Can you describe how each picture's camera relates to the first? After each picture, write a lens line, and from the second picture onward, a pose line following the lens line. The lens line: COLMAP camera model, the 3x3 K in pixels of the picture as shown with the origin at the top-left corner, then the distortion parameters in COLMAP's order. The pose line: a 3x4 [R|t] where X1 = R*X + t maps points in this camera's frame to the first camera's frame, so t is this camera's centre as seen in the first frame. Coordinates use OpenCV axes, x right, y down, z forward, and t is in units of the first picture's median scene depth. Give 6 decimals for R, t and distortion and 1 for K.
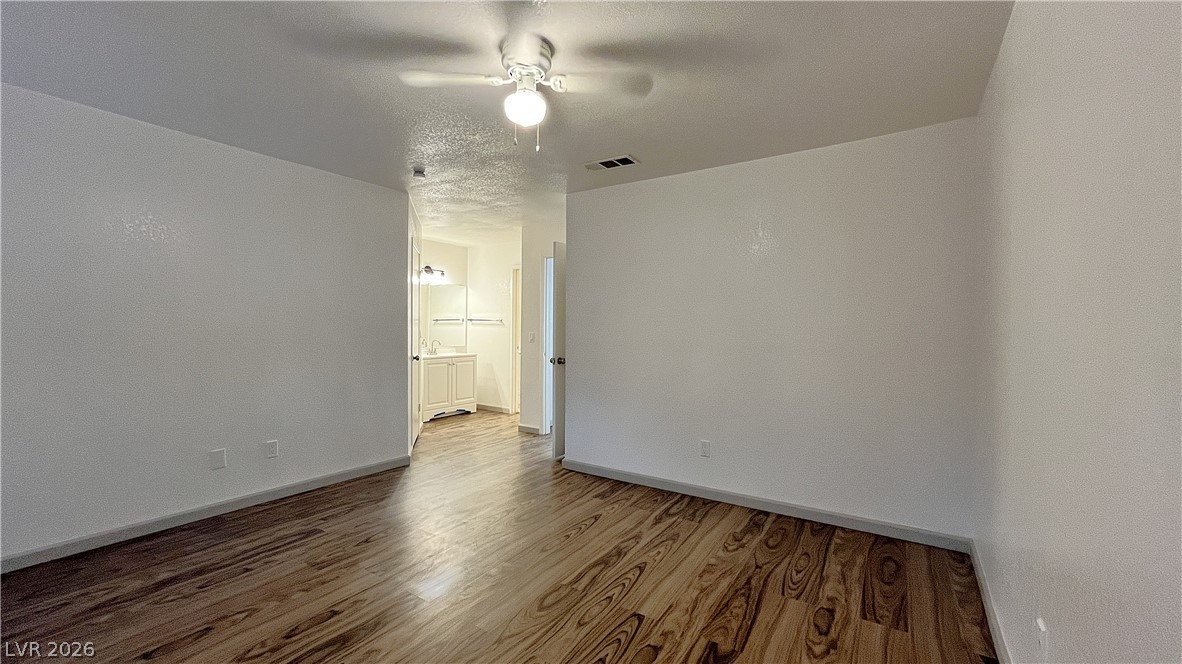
lens RADIAL K [[477.2, 0, 591.0], [0, 477.2, 332.0], [0, 0, 1]] dist [-0.001906, -0.000347]
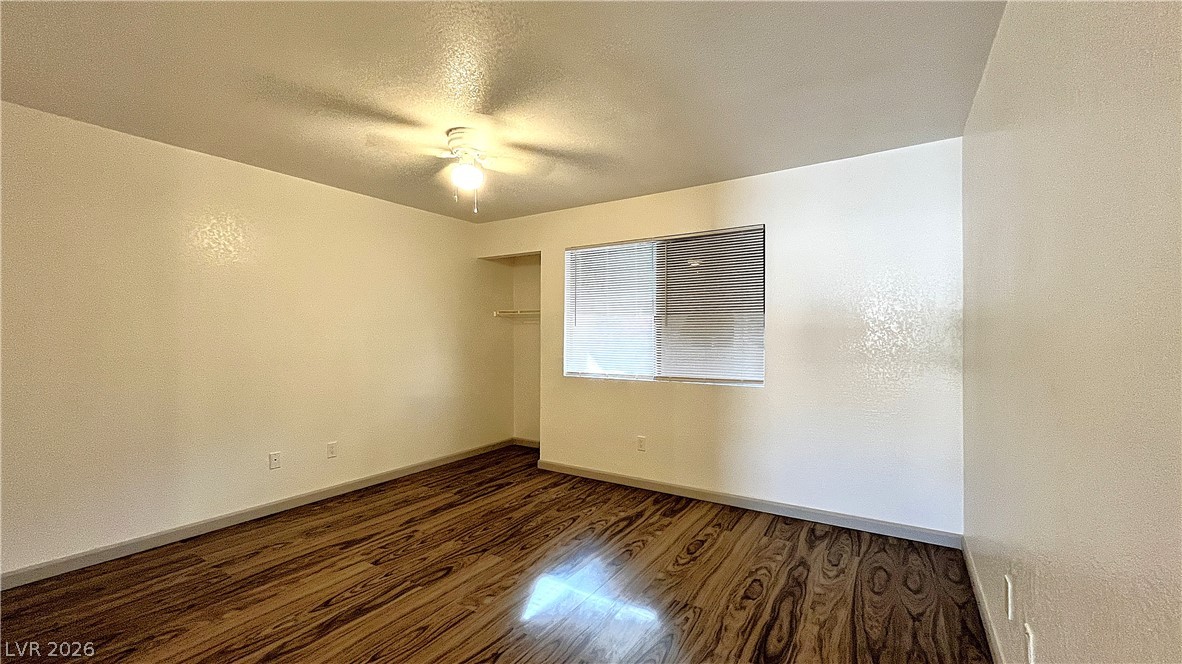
lens RADIAL K [[477.2, 0, 591.0], [0, 477.2, 332.0], [0, 0, 1]] dist [-0.001906, -0.000347]
pose [[-0.999975, -0.006901, -0.001484, -0.434228], [-0.006914, 0.999936, 0.008900, -0.039128], [0.001423, 0.008910, -0.999959, 2.087865]]
